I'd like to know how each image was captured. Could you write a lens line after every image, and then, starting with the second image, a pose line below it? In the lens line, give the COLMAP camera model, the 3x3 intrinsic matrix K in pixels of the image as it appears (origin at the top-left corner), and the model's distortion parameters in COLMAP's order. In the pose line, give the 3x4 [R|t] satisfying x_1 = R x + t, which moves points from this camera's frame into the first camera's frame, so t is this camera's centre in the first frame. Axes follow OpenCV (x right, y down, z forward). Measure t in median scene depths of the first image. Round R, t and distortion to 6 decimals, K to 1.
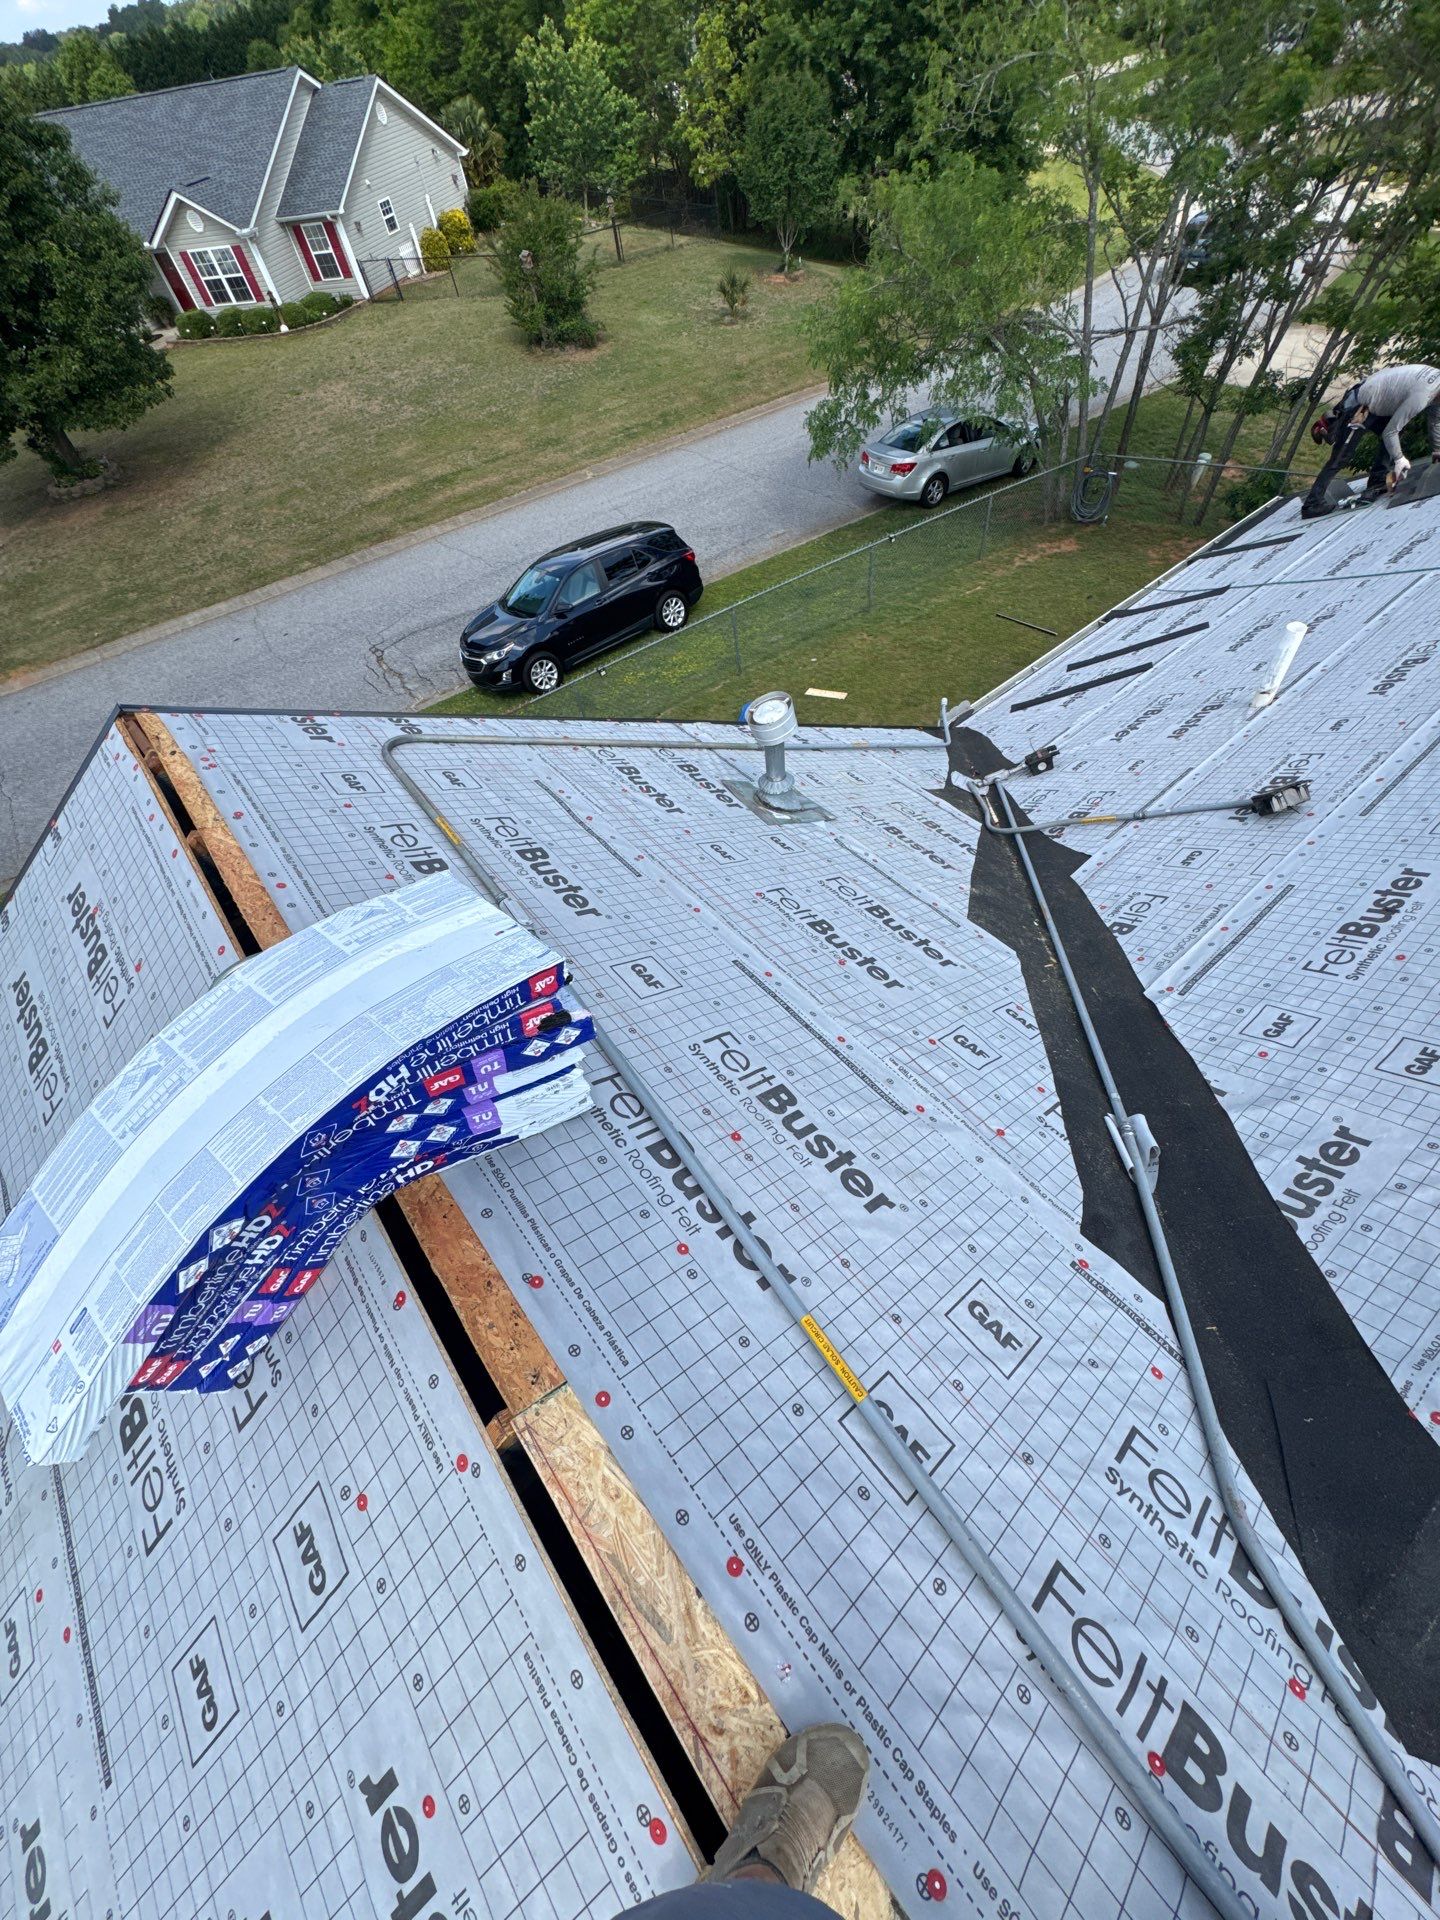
lens RADIAL K [[767.9, 0, 755.6], [0, 767.9, 962.0], [0, 0, 1]] dist [0.017165, -0.000285]
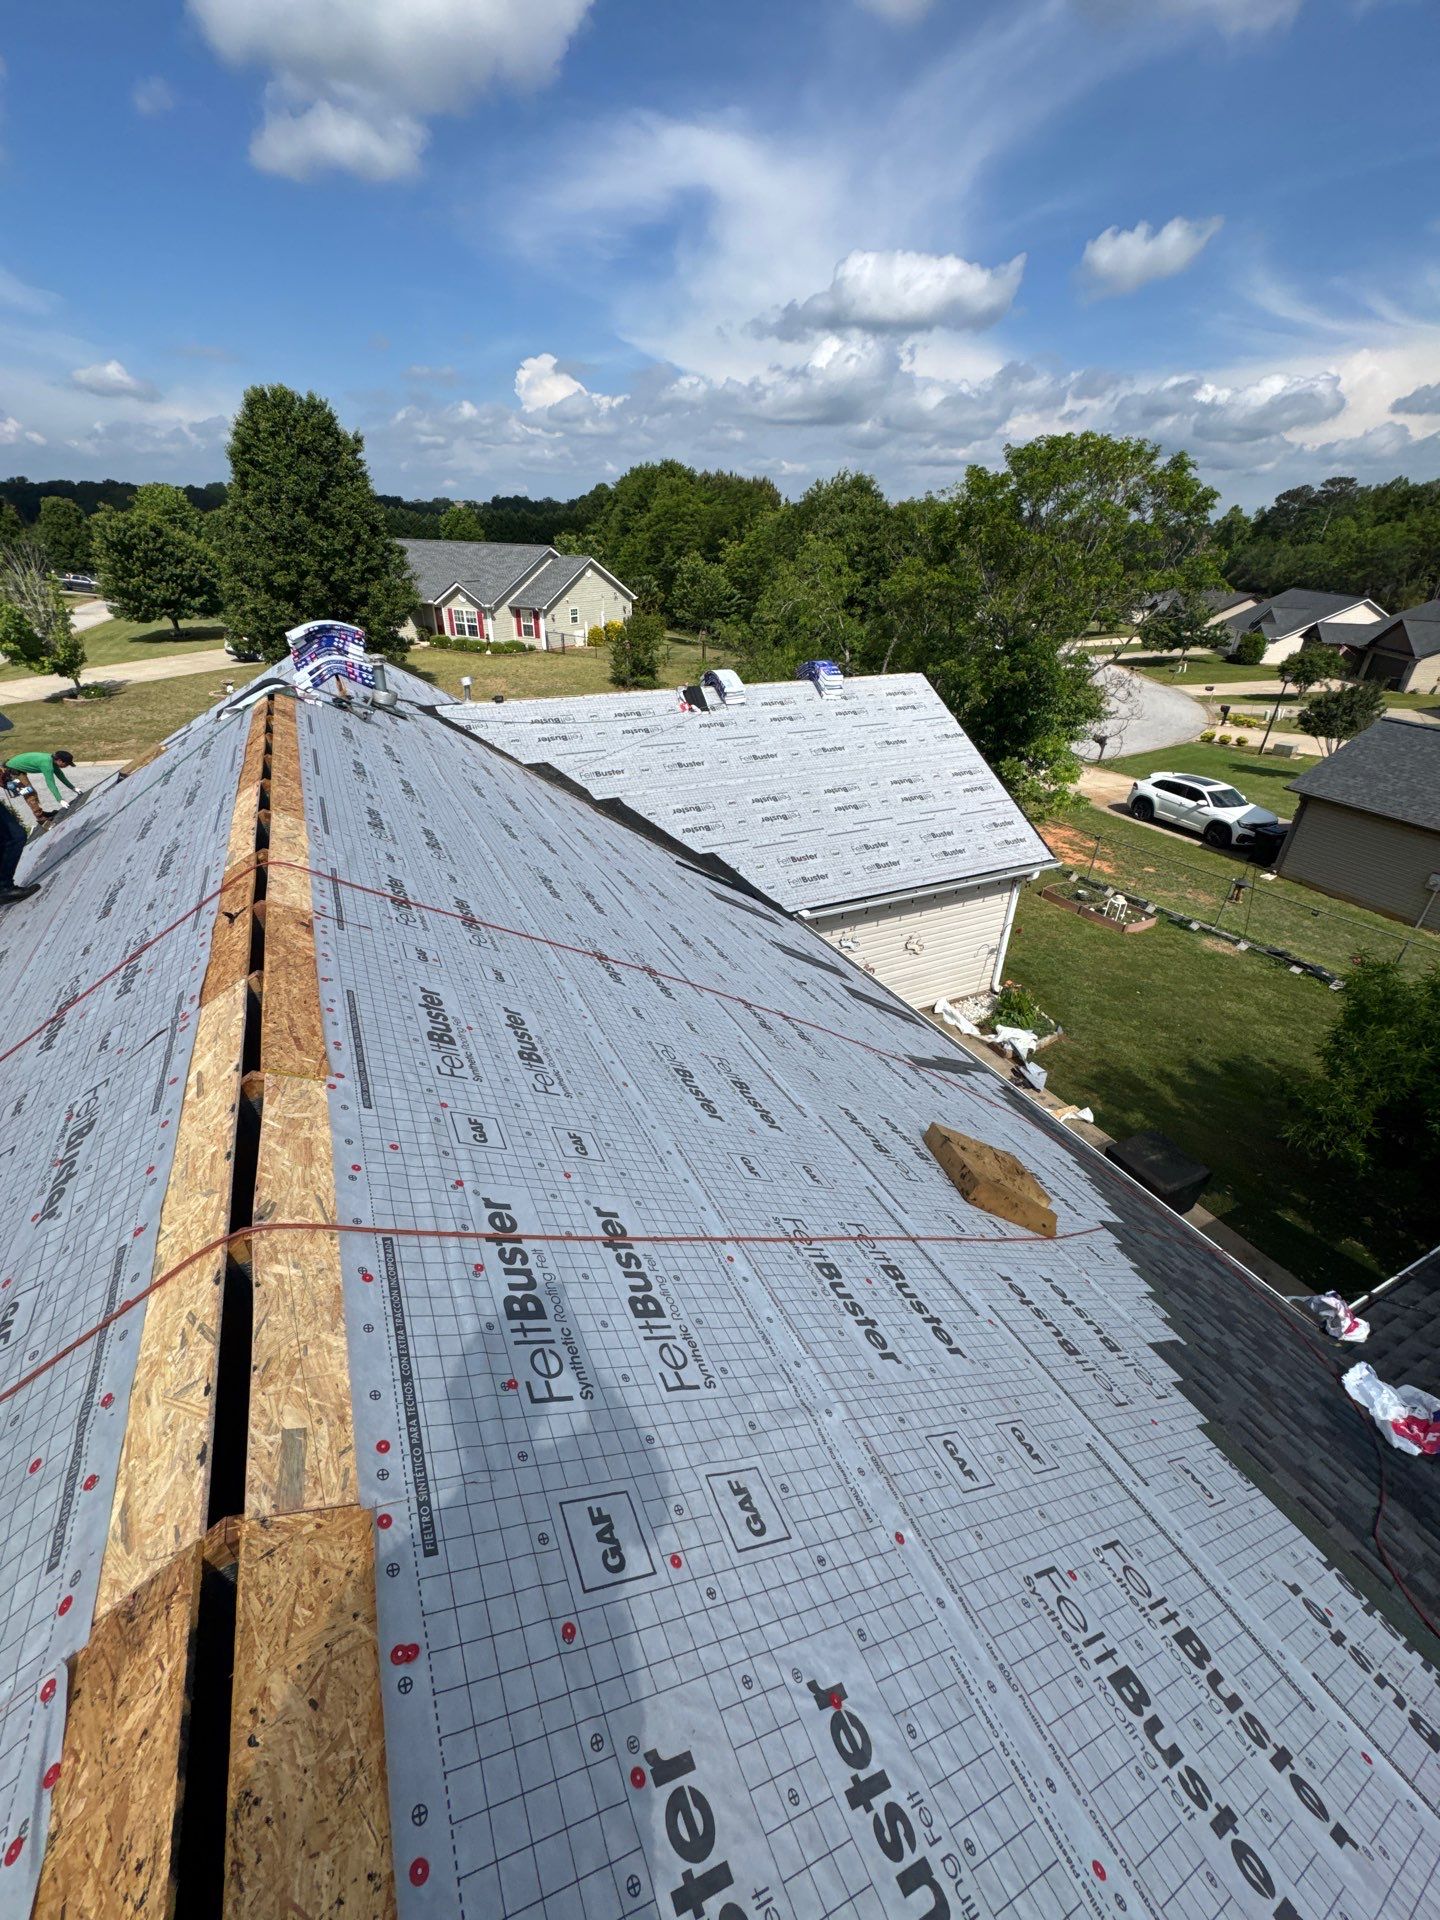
lens RADIAL K [[767.9, 0, 720.0], [0, 767.9, 960.0], [0, 0, 1]] dist [0.030631, 0.000039]
pose [[0.960742, 0.241145, -0.137202, 0.231445], [-0.275402, 0.888796, -0.366328, 0.211905], [0.033607, 0.389733, 0.920315, -0.214582]]
